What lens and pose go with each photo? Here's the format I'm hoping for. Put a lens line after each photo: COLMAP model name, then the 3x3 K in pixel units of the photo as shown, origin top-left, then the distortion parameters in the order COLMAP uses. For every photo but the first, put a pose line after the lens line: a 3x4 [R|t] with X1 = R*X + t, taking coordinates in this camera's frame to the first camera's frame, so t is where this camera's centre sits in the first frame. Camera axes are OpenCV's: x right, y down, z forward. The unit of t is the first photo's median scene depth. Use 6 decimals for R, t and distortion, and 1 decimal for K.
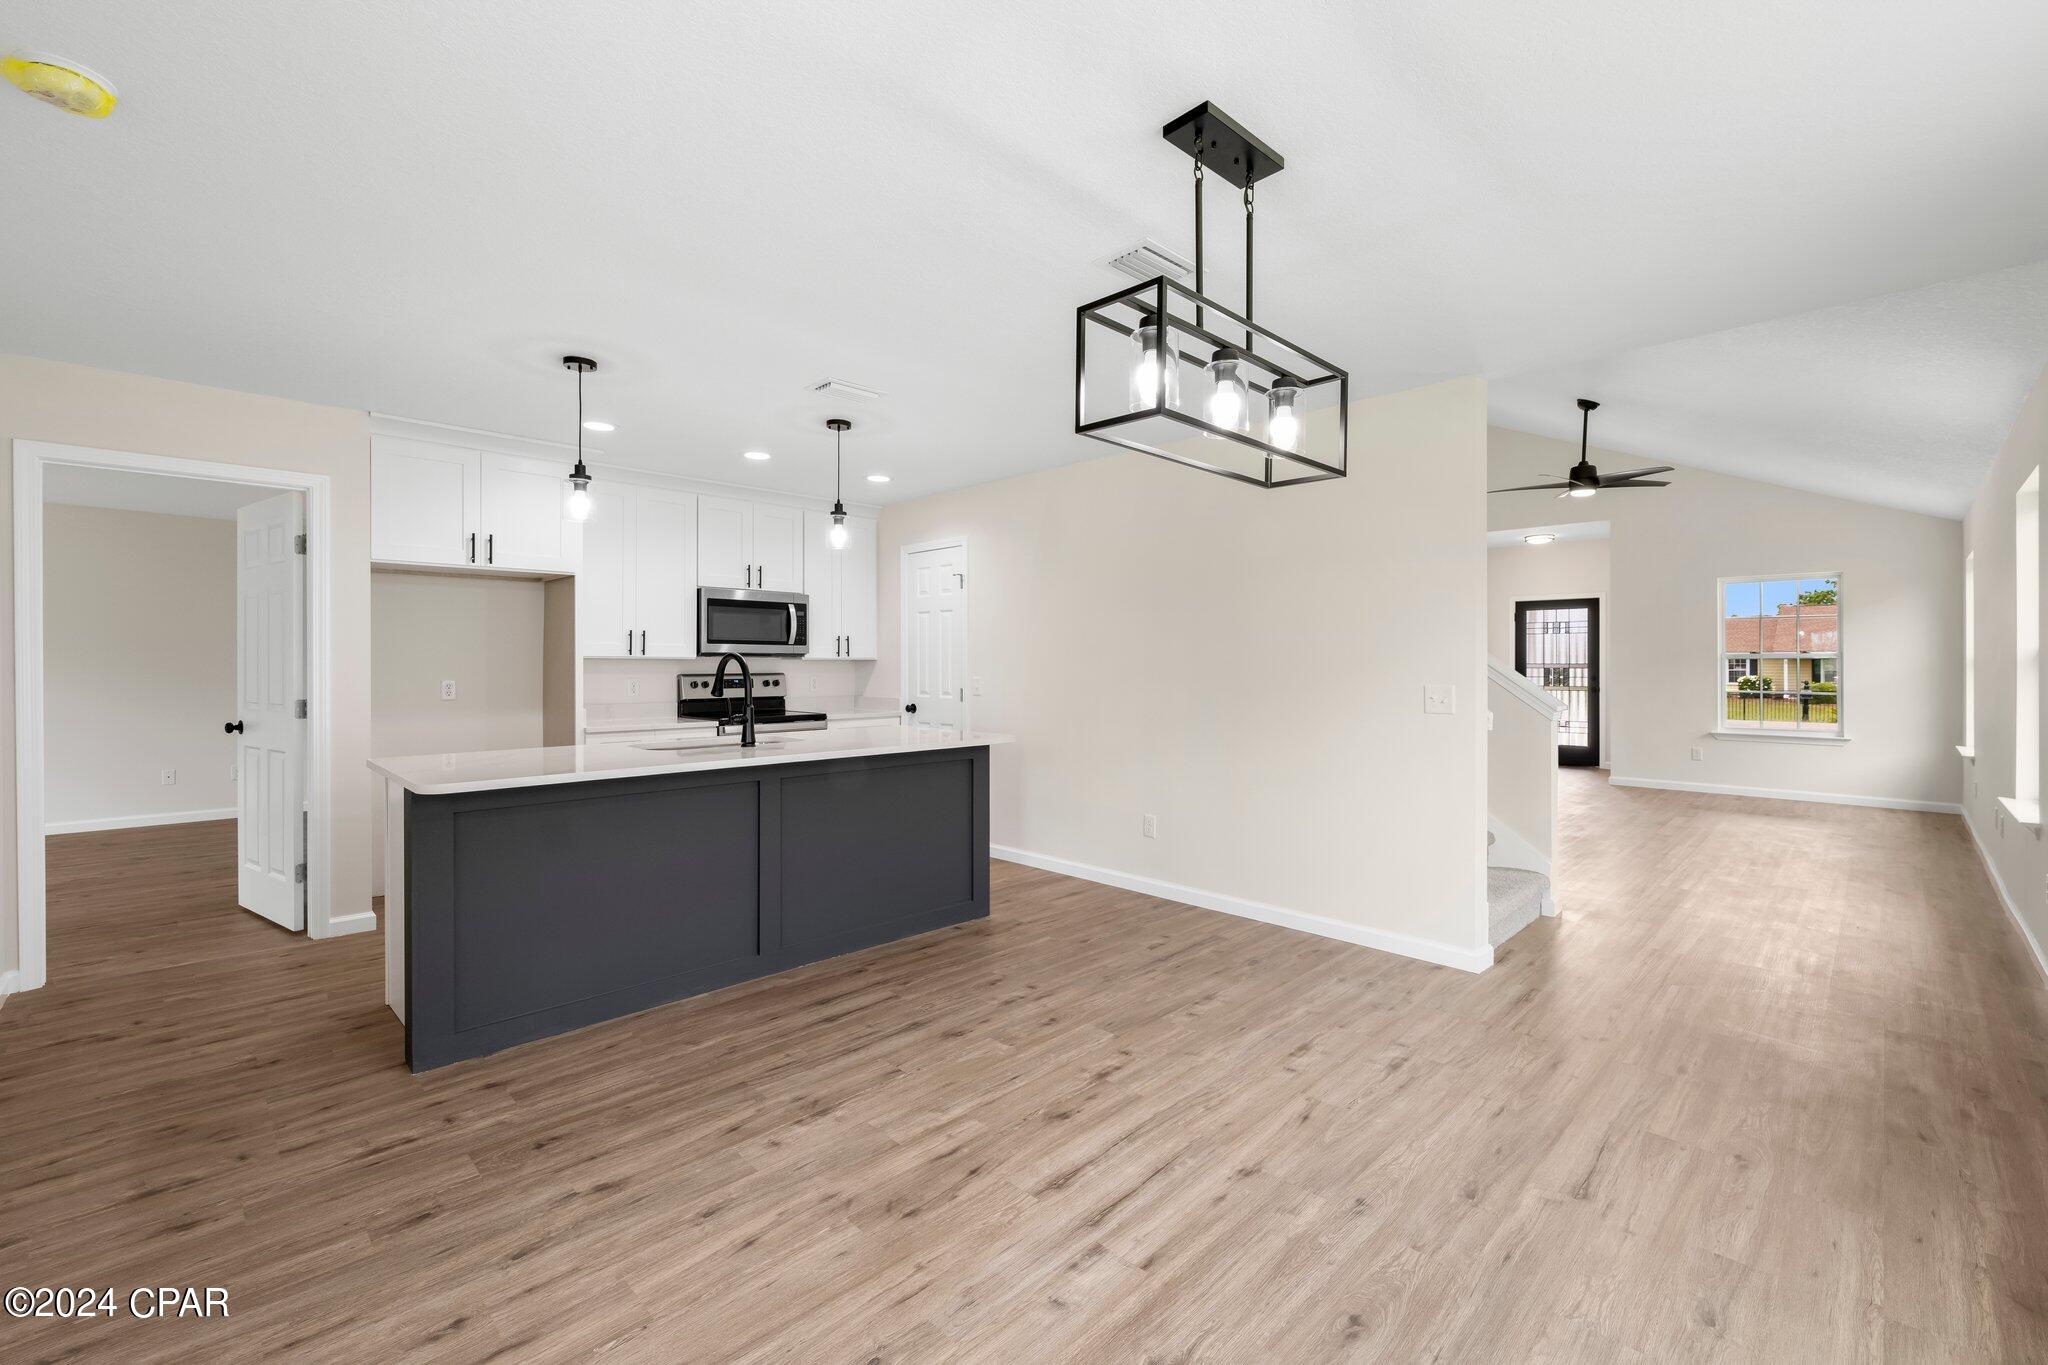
lens RADIAL K [[864.0, 0, 1037.2], [0, 864.0, 669.1], [0, 0, 1]] dist [-0.002768, -0.000024]
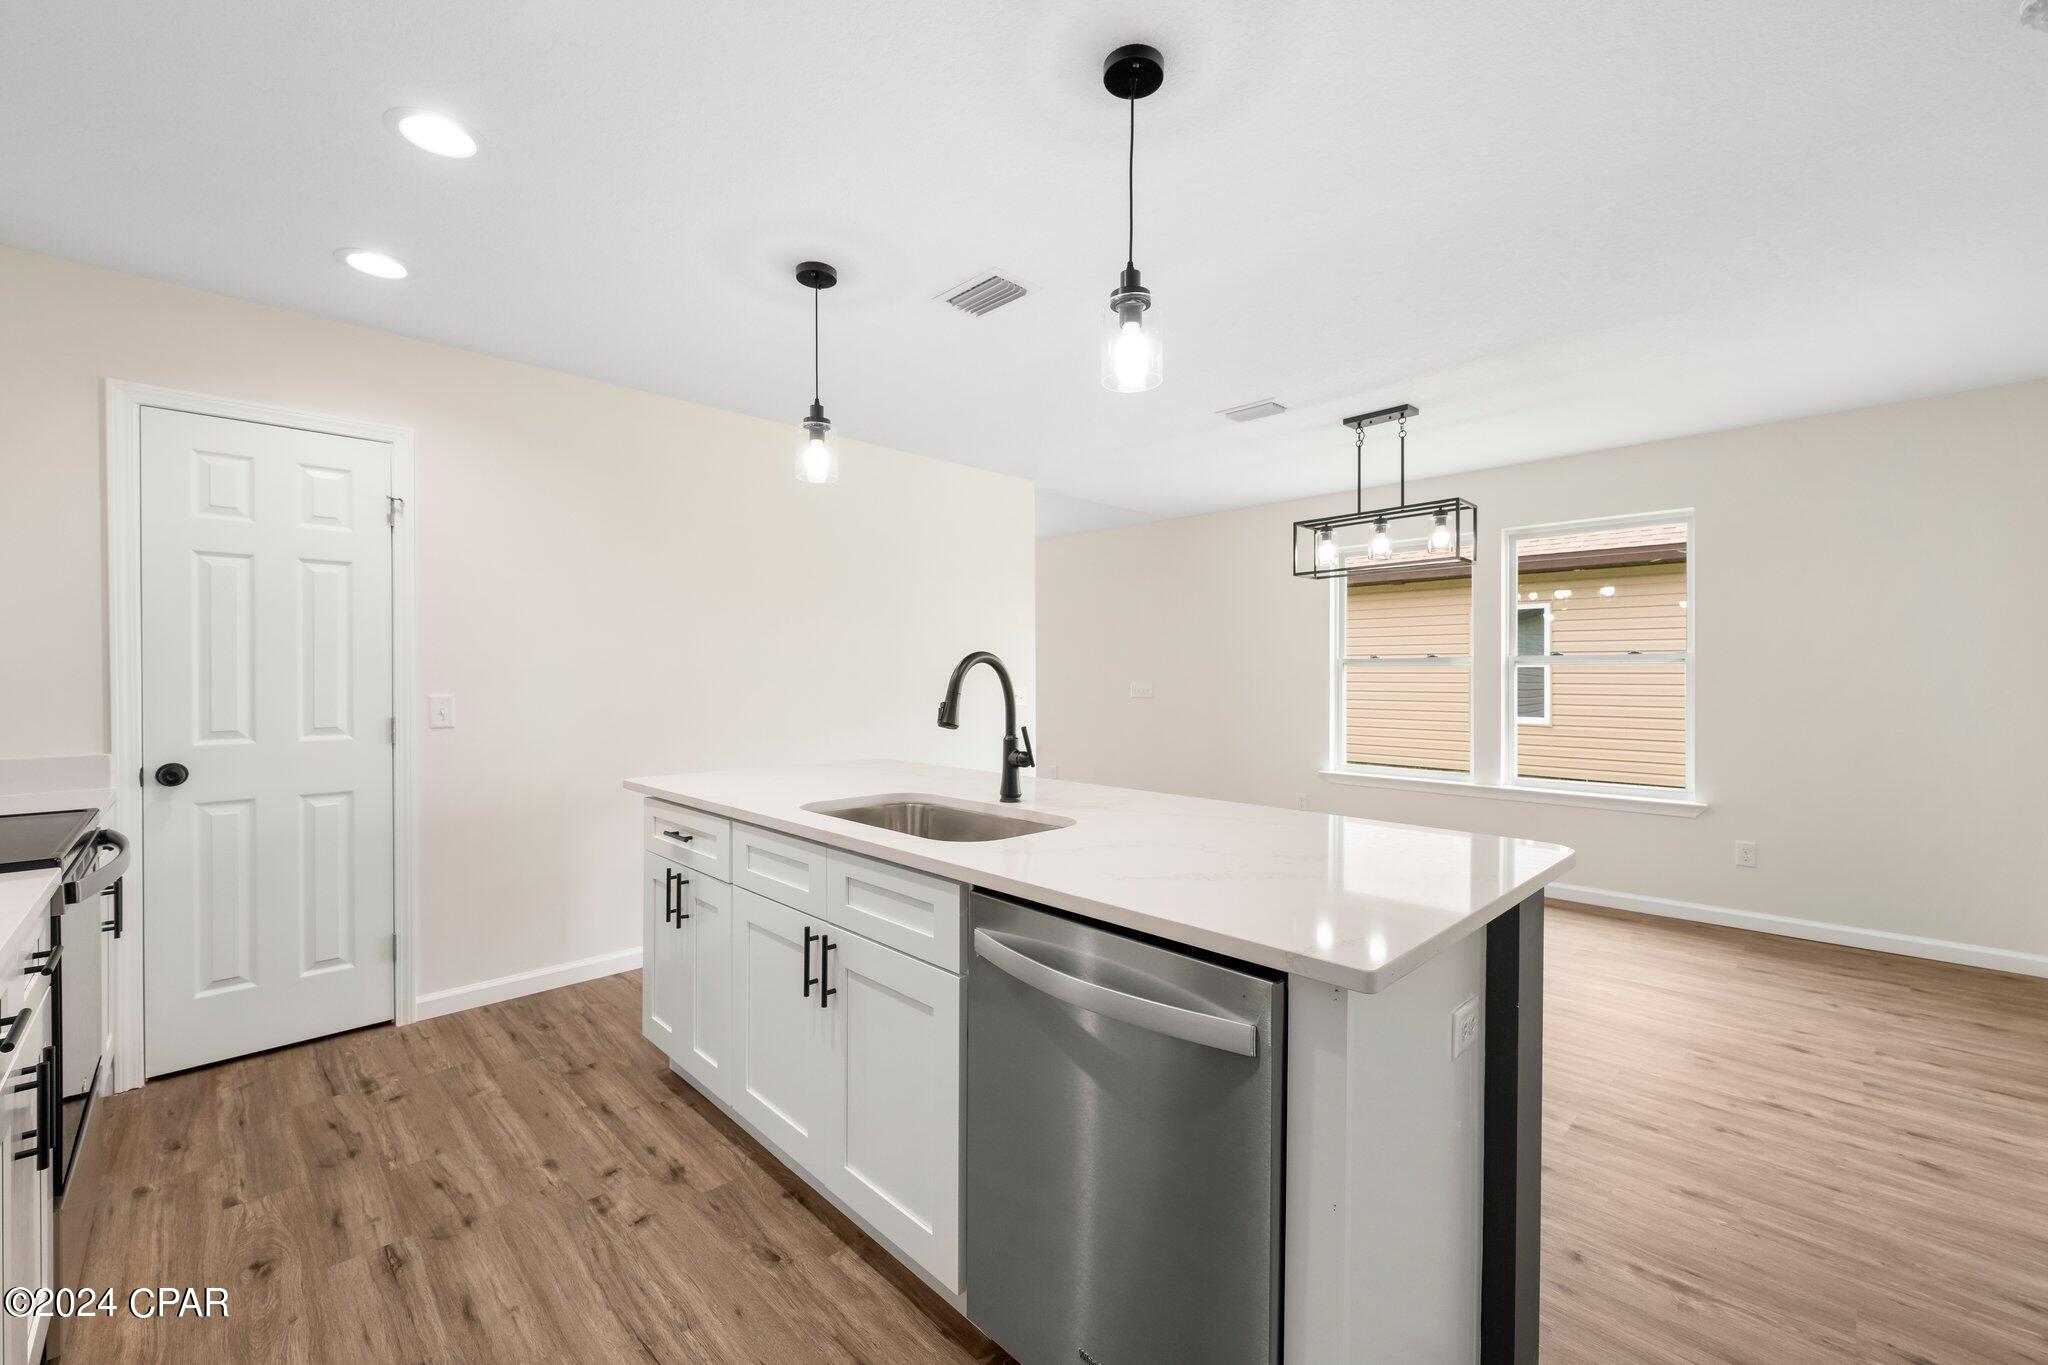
lens RADIAL K [[837.3, 0, 1033.8], [0, 837.3, 679.5], [0, 0, 1]] dist [-0.002219, 0.000121]
pose [[0.003284, -0.006784, 0.999972, -1.321090], [0.003444, 0.999971, 0.006773, -0.006459], [-0.999989, 0.003422, 0.003307, 1.368943]]
